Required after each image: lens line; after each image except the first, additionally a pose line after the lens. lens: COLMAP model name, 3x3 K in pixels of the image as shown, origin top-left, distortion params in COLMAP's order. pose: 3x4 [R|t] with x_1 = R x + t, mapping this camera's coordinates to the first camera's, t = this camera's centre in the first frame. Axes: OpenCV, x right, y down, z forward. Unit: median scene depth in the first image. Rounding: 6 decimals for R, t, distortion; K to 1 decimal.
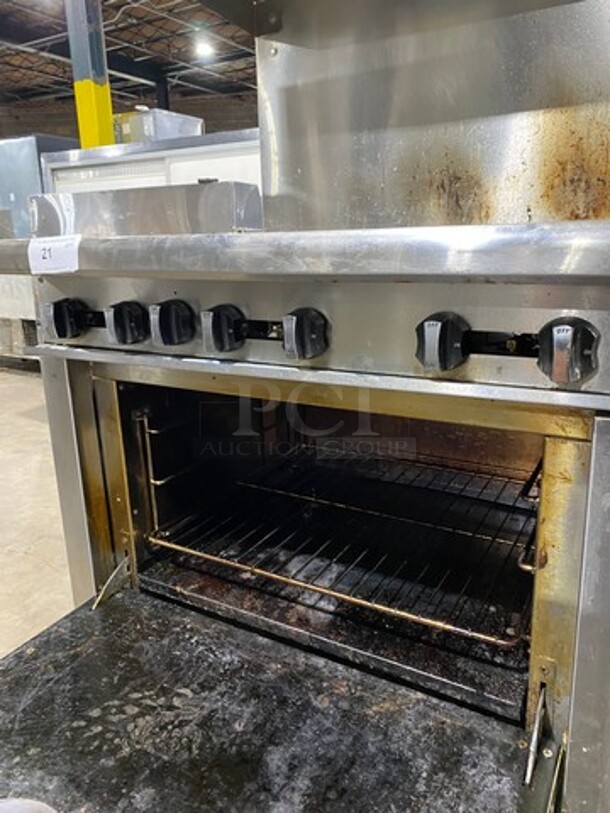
lens RADIAL K [[617.4, 0, 305.0], [0, 617.4, 406.5], [0, 0, 1]] dist [-0.001166, -0.001027]
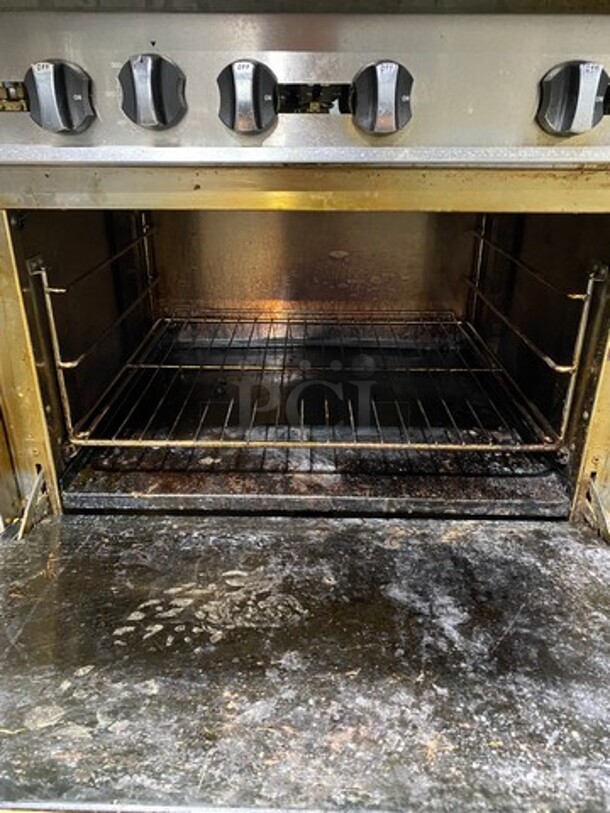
lens RADIAL K [[617.4, 0, 305.0], [0, 617.4, 406.5], [0, 0, 1]] dist [-0.001166, -0.001027]
pose [[0.875943, -0.173131, 0.450278, -0.367990], [0.107014, 0.979862, 0.168576, 0.088315], [-0.470396, -0.099477, 0.876831, 0.256136]]
